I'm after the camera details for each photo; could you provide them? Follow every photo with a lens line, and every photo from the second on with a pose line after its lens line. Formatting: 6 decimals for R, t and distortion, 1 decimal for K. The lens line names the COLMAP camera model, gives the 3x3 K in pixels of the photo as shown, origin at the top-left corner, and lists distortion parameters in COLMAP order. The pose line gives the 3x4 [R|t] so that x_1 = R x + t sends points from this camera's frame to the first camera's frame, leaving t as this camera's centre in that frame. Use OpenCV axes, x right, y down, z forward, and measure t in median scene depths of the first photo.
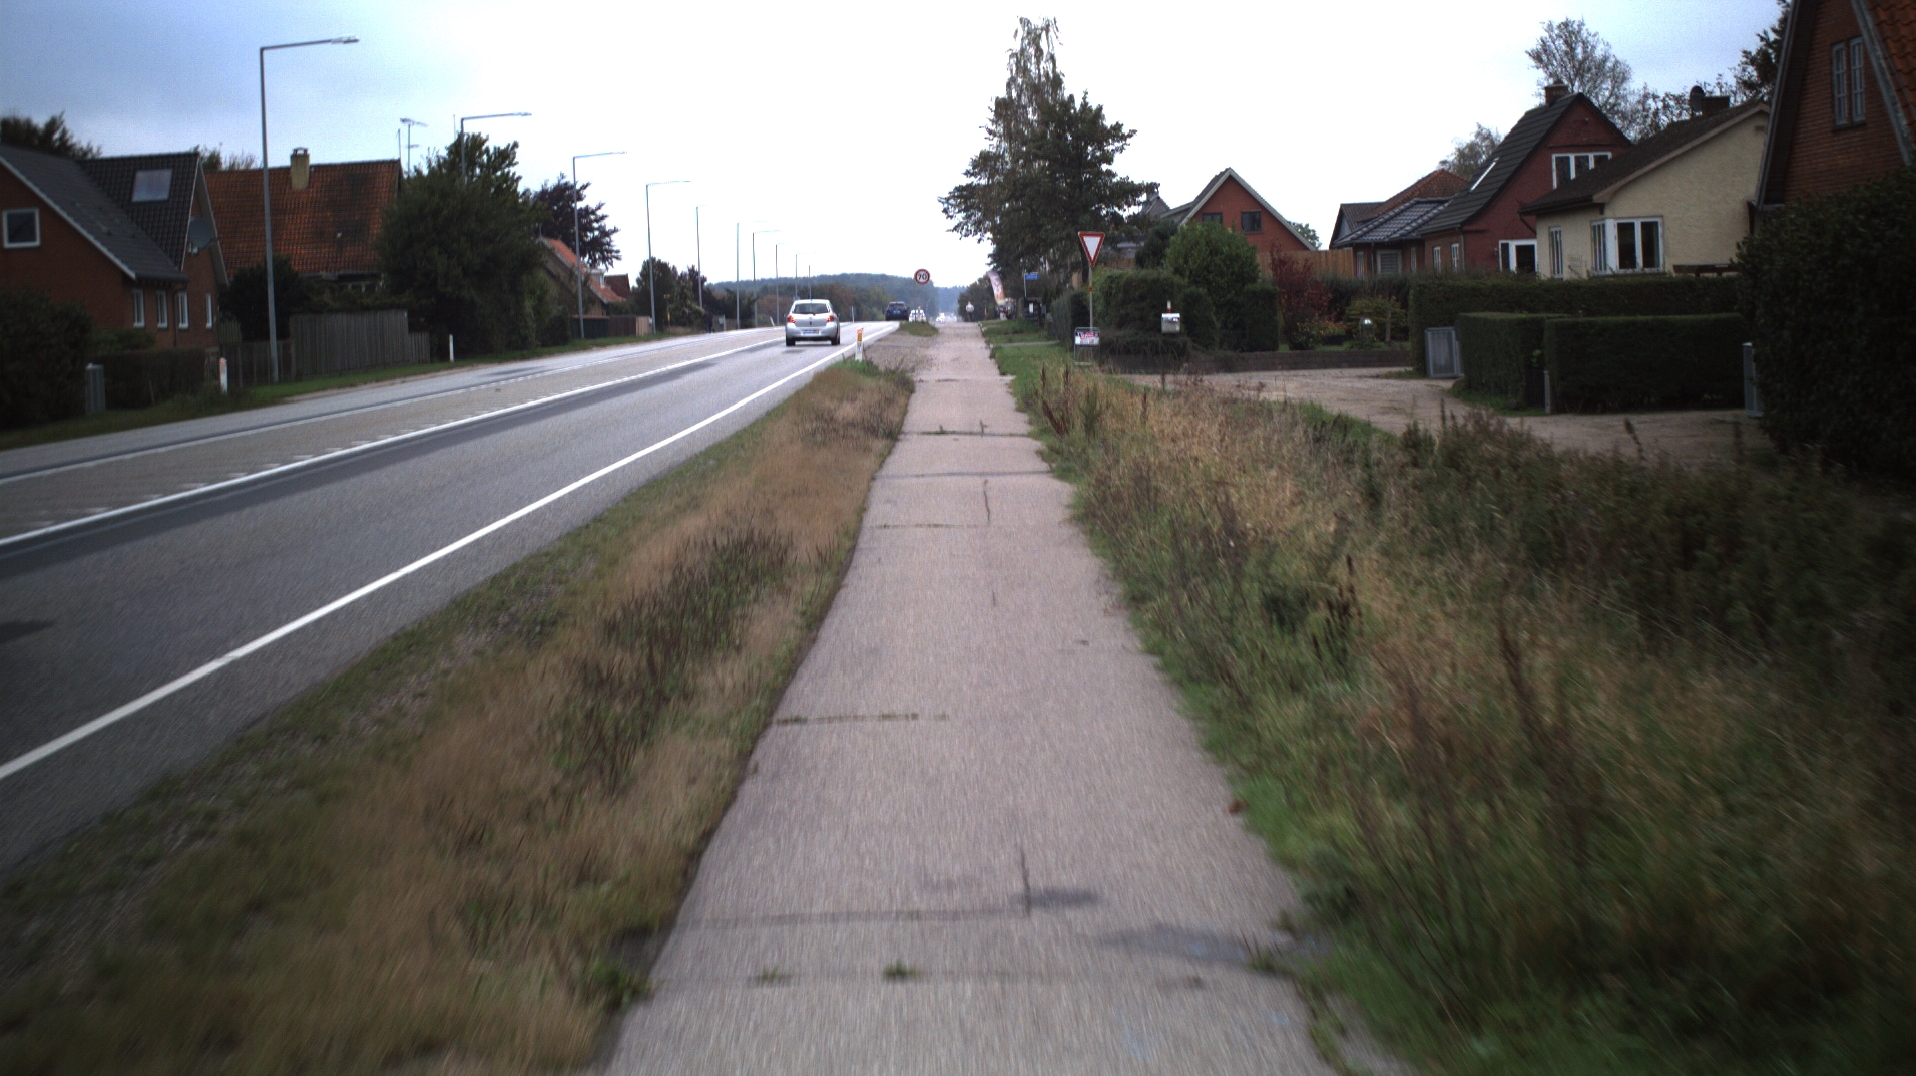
lens RADIAL K [[3423.4, 0, 958.0], [0, 3423.4, 538.0], [0, 0, 1]] dist [-0.214423, -0.012294]
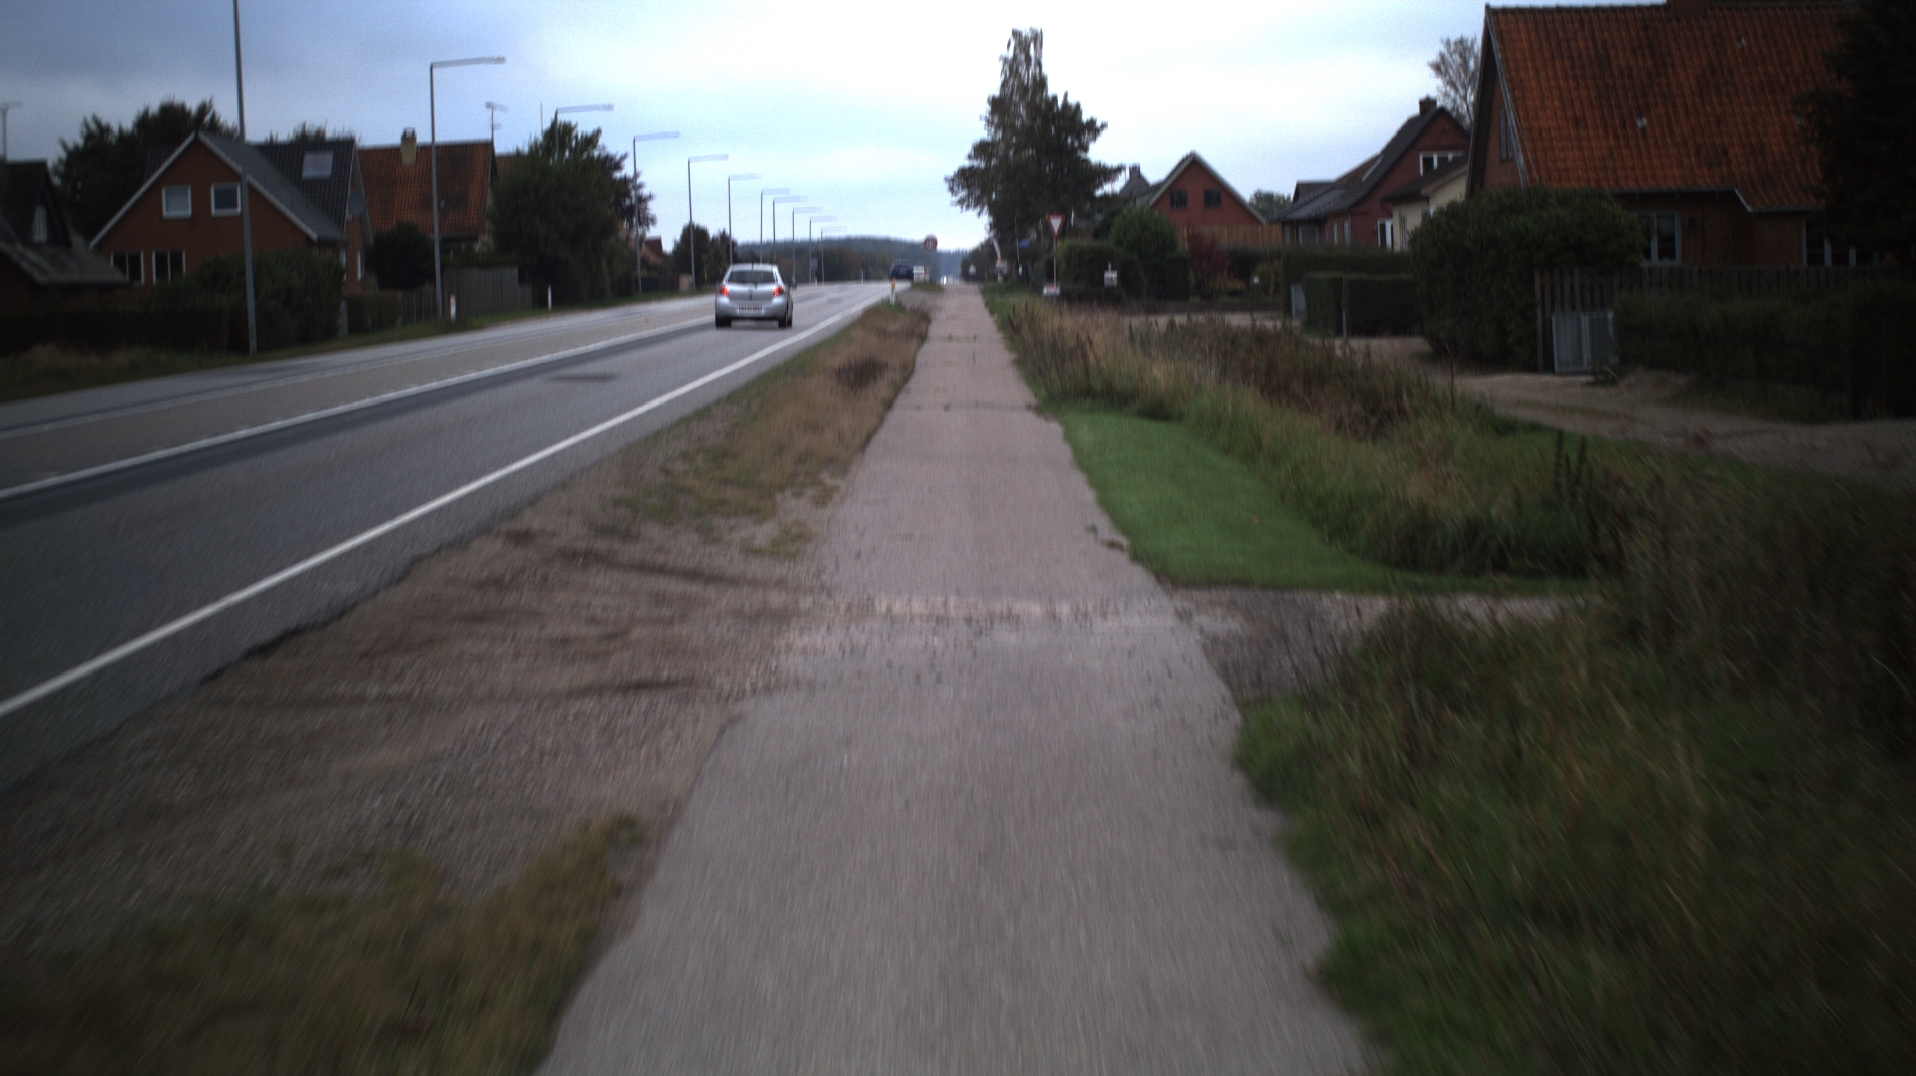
lens RADIAL K [[3423.4, 0, 958.0], [0, 3423.4, 538.0], [0, 0, 1]] dist [-0.214423, -0.012294]
pose [[0.999956, 0.009331, 0.000009, -0.000003], [-0.009330, 0.999903, 0.010340, 0.016441], [0.000087, -0.010340, 0.999947, -0.226942]]
